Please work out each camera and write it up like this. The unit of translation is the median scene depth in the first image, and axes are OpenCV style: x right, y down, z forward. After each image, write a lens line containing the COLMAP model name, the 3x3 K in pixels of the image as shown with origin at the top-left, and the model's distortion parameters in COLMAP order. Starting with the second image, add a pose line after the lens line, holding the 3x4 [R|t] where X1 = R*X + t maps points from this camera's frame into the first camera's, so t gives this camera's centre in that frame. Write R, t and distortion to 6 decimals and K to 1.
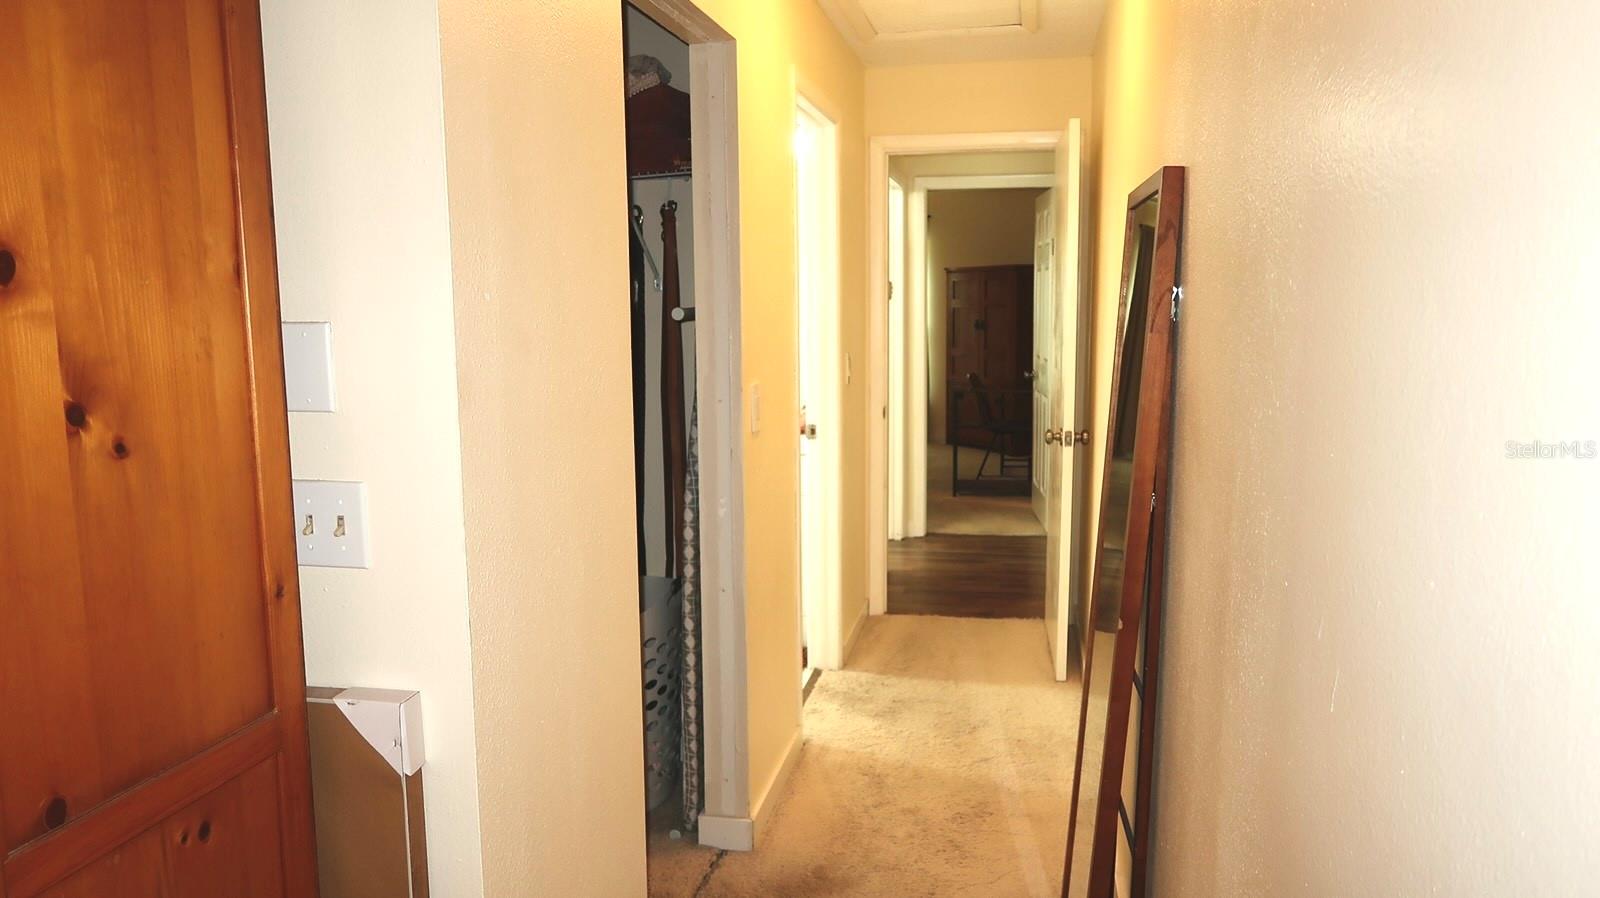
lens RADIAL K [[1102.0, 0, 793.5], [0, 1102.0, 450.2], [0, 0, 1]] dist [-0.025602, 0.004205]
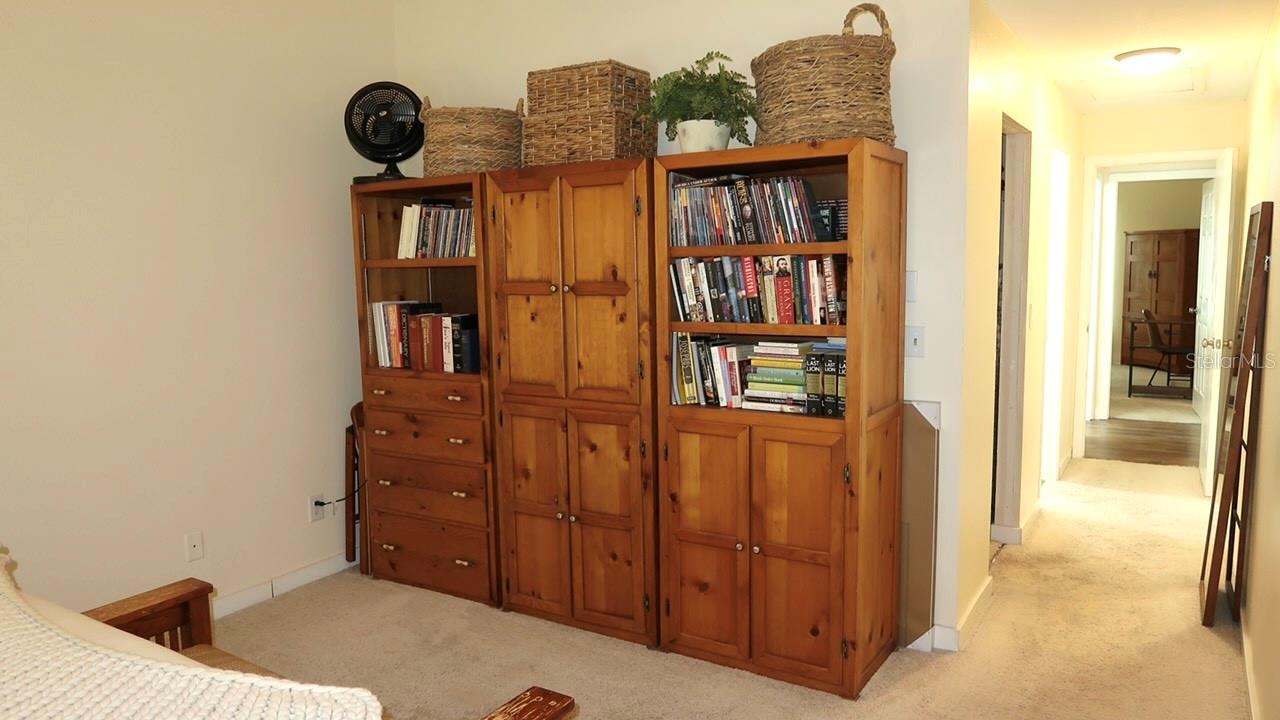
lens RADIAL K [[881.6, 0, 650.9], [0, 881.6, 357.8], [0, 0, 1]] dist [-0.025602, 0.004205]
pose [[0.940327, 0.034236, -0.338547, -0.058172], [-0.040375, 0.999123, -0.011106, 0.033567], [0.337869, 0.024112, 0.940884, -0.285451]]
